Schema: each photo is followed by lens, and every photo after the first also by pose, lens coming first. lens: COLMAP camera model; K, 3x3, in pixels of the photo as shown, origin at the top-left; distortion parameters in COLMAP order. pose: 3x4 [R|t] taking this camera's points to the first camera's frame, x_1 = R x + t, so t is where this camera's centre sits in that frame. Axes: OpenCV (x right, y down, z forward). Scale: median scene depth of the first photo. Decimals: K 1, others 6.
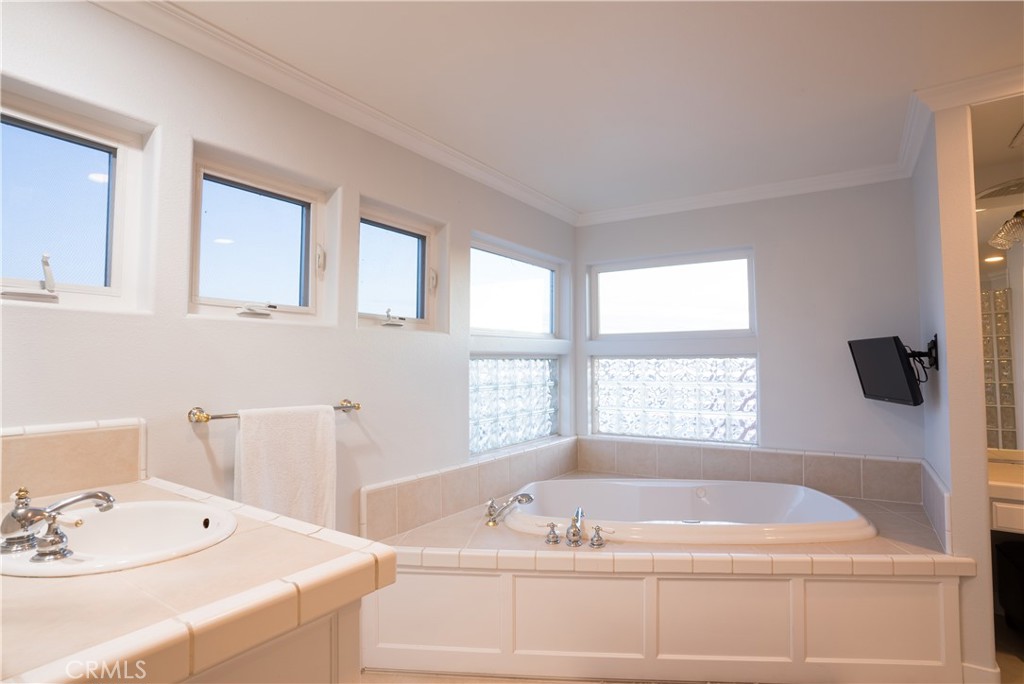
lens RADIAL K [[523.4, 0, 512.0], [0, 523.4, 342.0], [0, 0, 1]] dist [-0.072203, 0.030438]
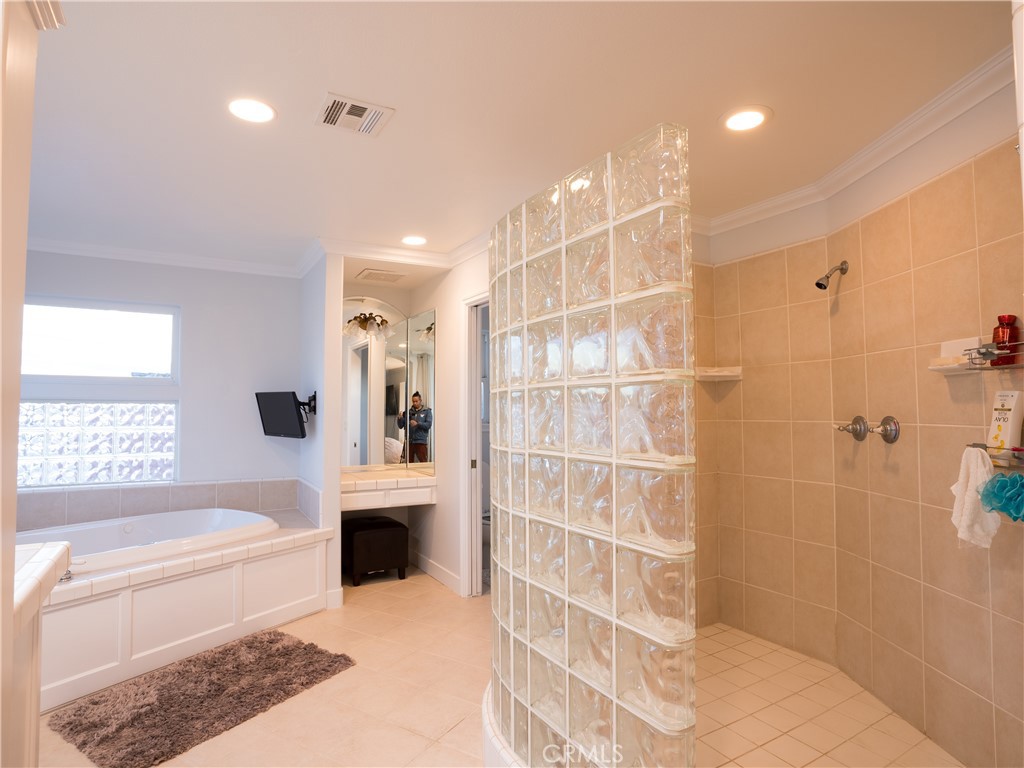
lens RADIAL K [[563.4, 0, 512.0], [0, 563.4, 384.0], [0, 0, 1]] dist [-0.067625, 0.001371]
pose [[0.444824, 0.043142, 0.894578, -0.386461], [-0.041269, 0.998766, -0.027646, -0.014000], [-0.894667, -0.024621, 0.446055, -0.272539]]
